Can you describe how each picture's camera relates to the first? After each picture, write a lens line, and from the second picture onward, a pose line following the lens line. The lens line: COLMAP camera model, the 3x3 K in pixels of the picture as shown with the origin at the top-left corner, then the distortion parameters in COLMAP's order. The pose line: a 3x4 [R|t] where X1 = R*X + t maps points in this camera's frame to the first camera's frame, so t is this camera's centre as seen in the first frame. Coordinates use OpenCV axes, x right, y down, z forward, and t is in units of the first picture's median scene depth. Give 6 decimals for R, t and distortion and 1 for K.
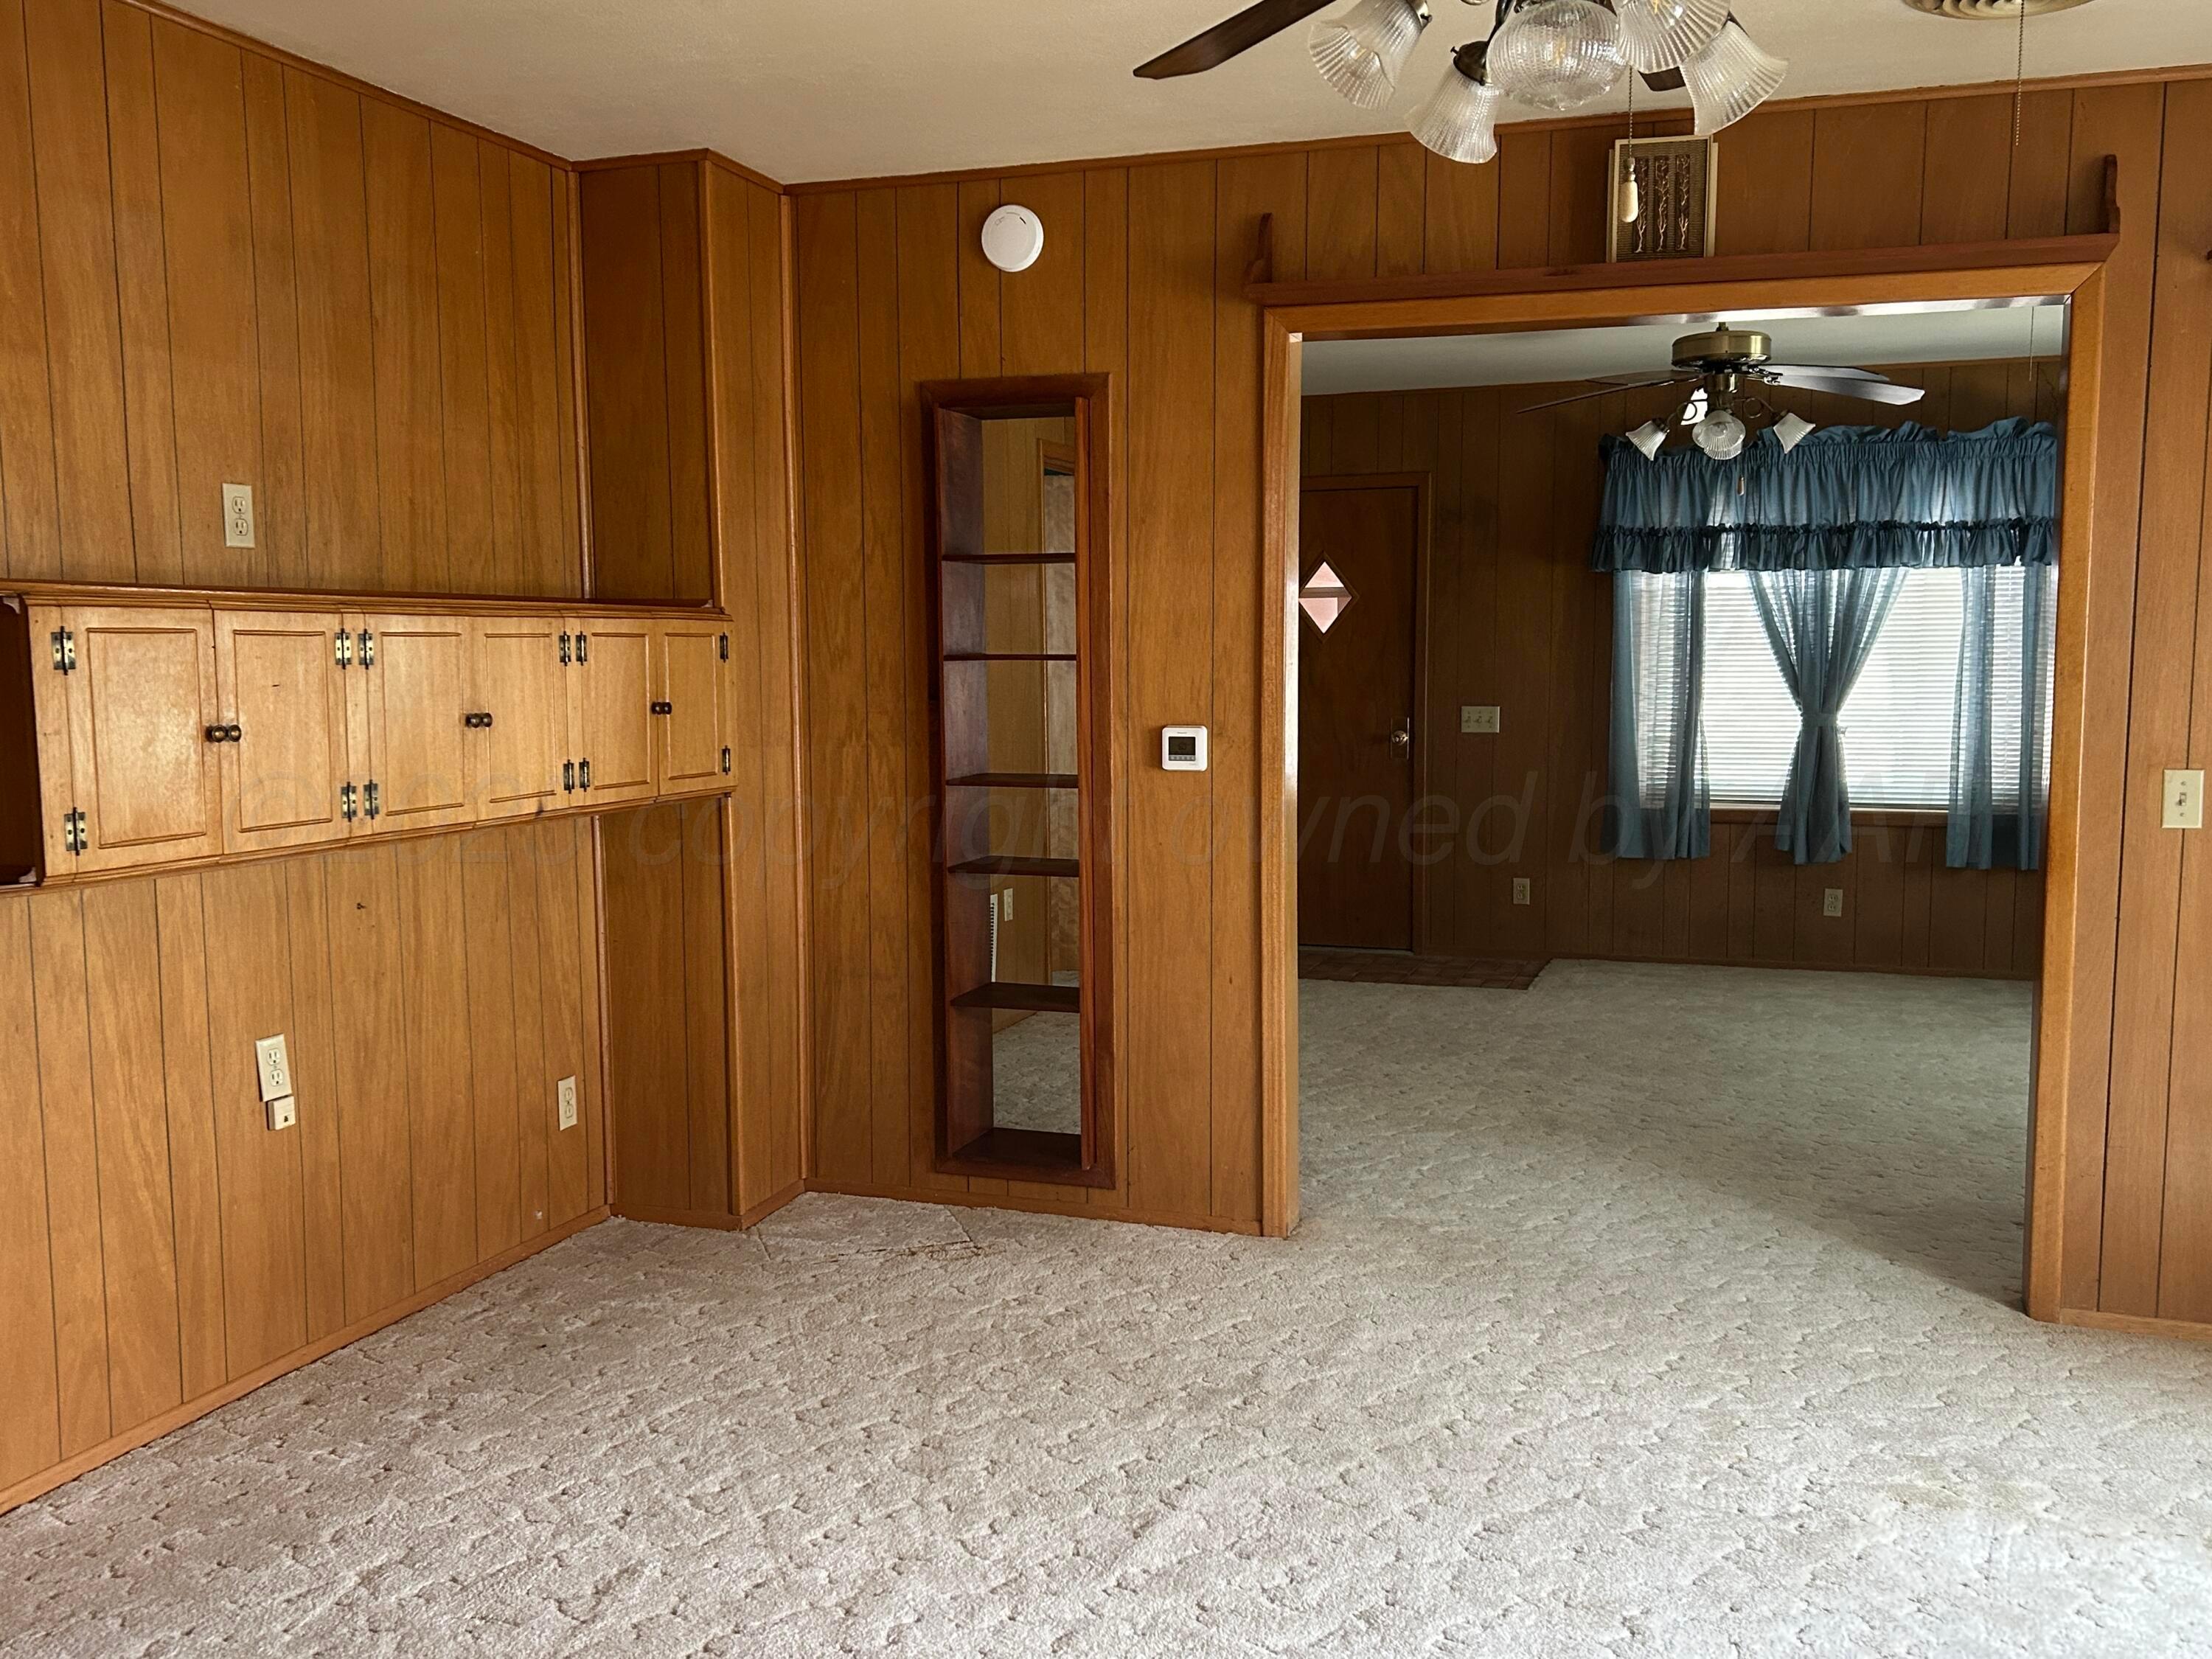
lens RADIAL K [[1974.1, 0, 1101.2], [0, 1974.1, 847.4], [0, 0, 1]] dist [0.110337, -0.194686]
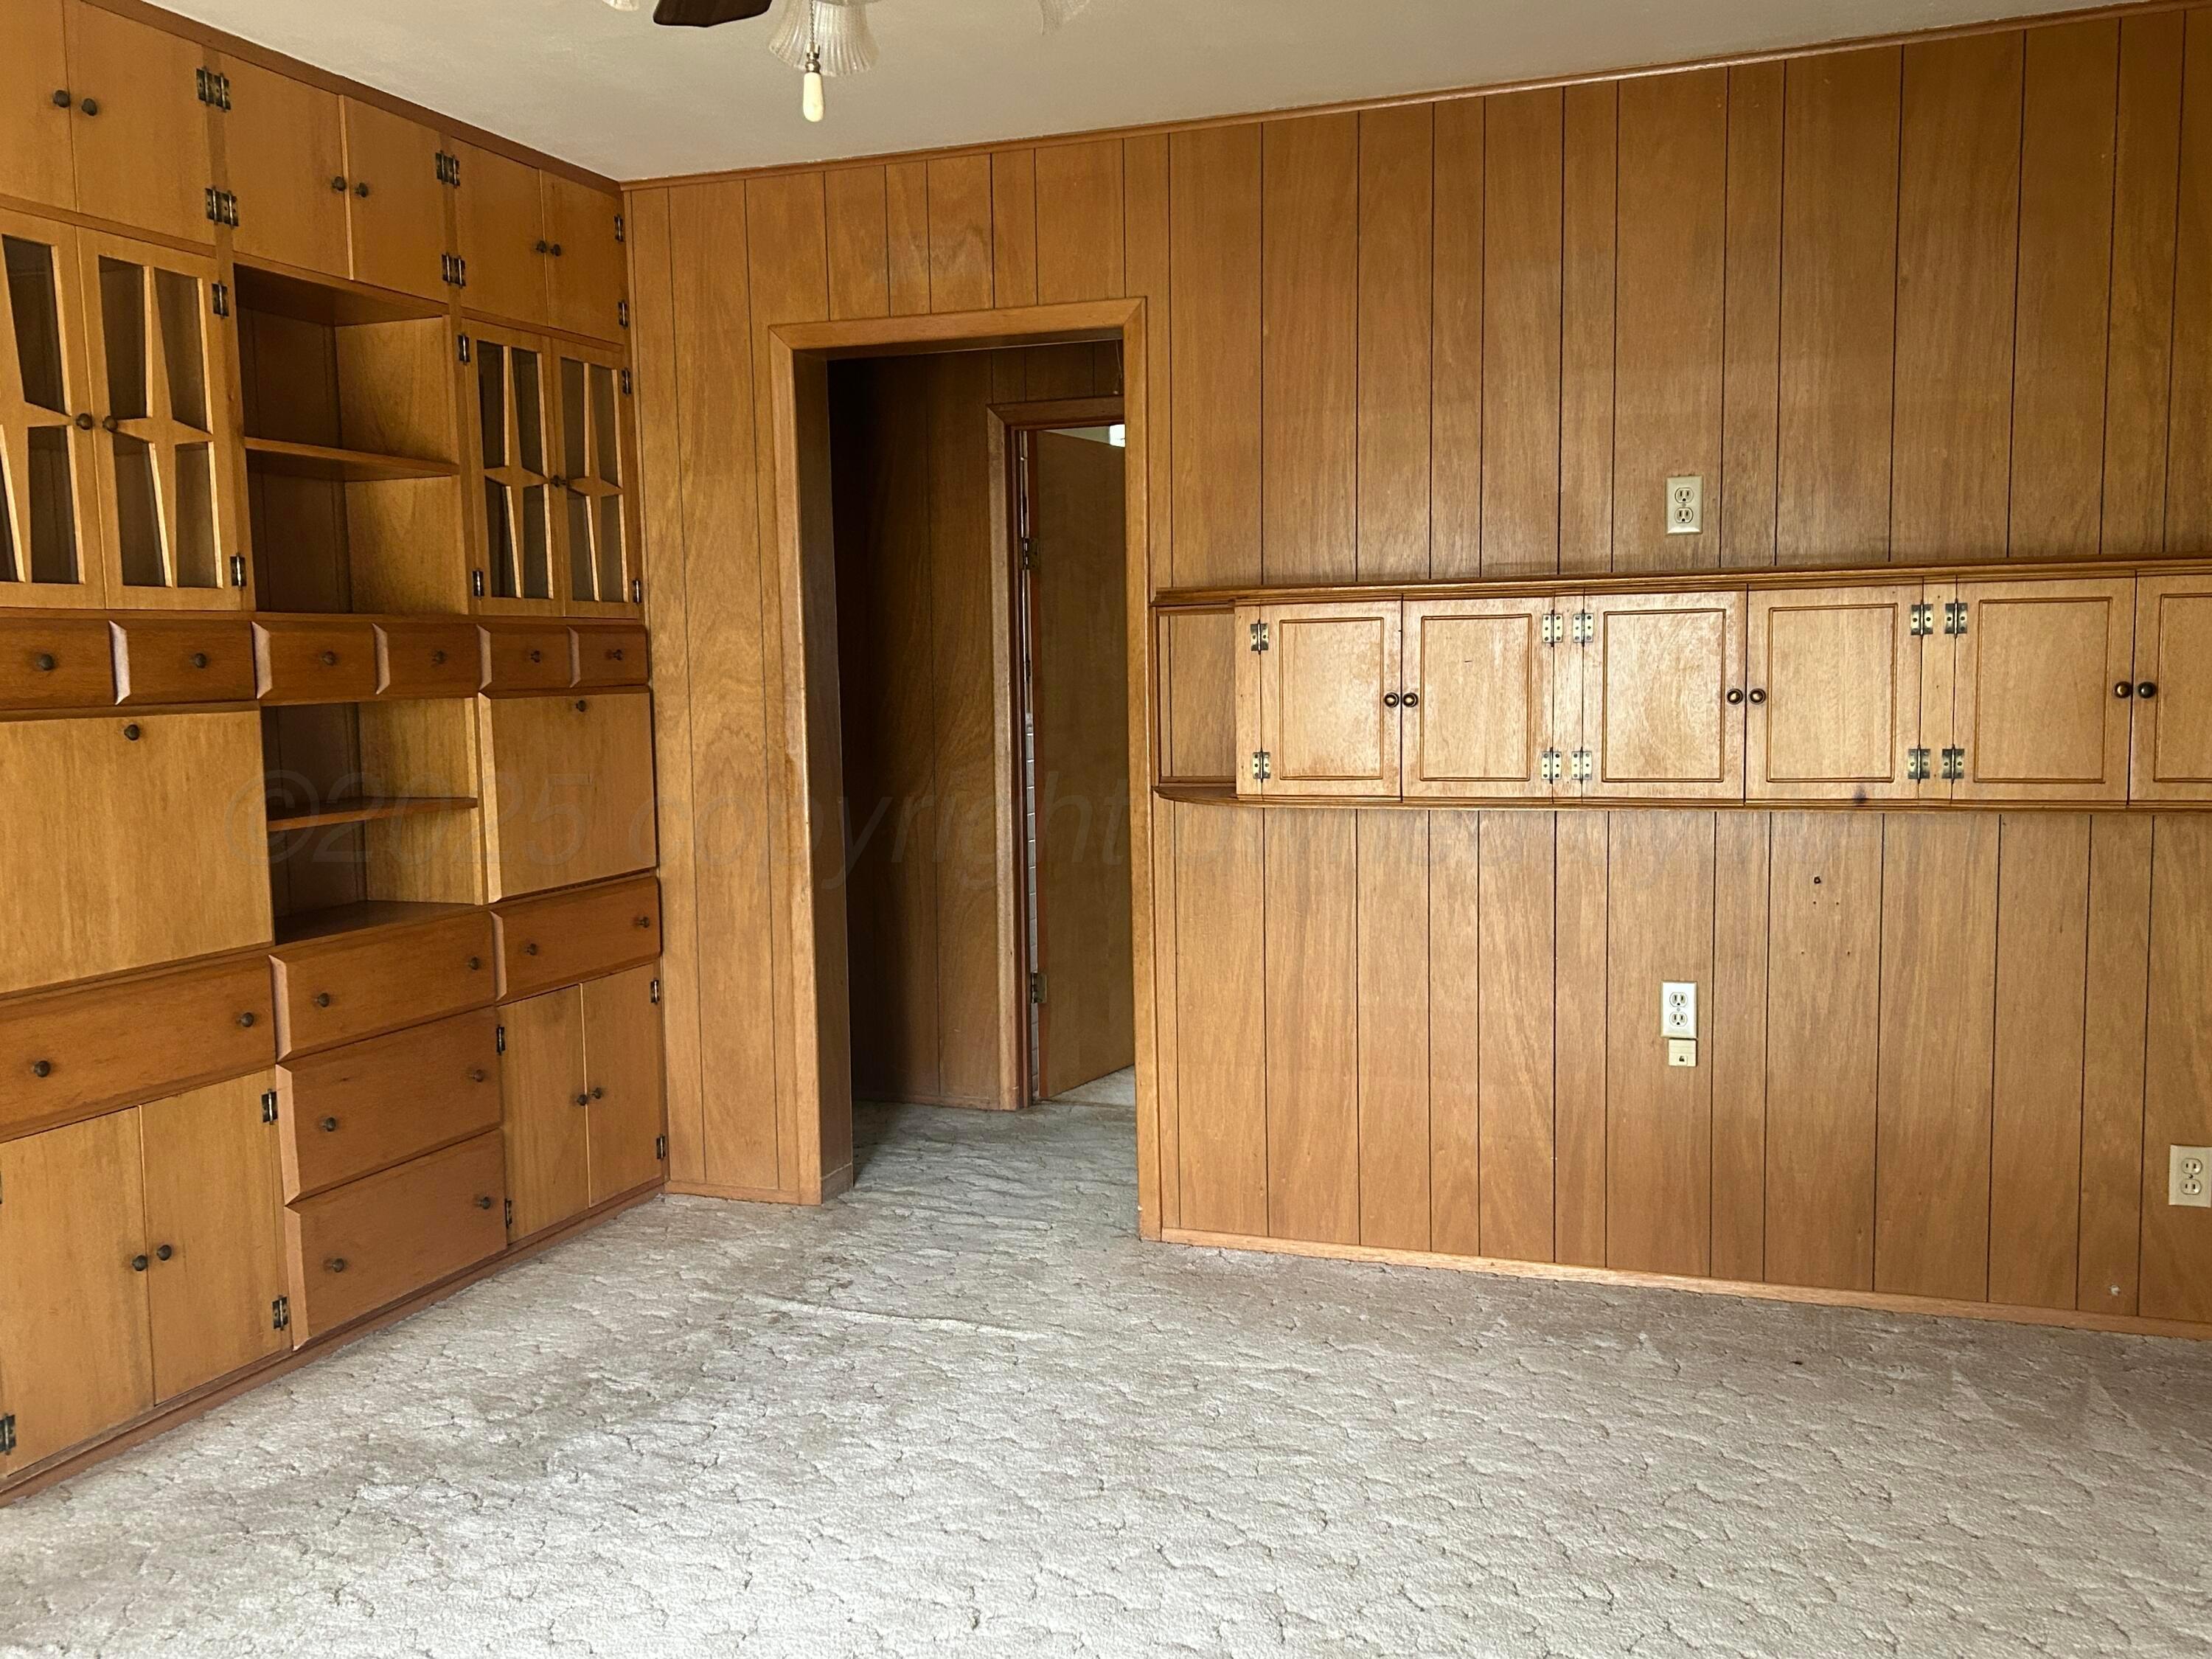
lens RADIAL K [[1974.1, 0, 1101.2], [0, 1974.1, 847.4], [0, 0, 1]] dist [0.110337, -0.194686]
pose [[-0.013036, 0.101124, -0.994788, 0.322502], [-0.082691, 0.991356, 0.101858, -0.030470], [0.996490, 0.083588, -0.004561, 0.330501]]
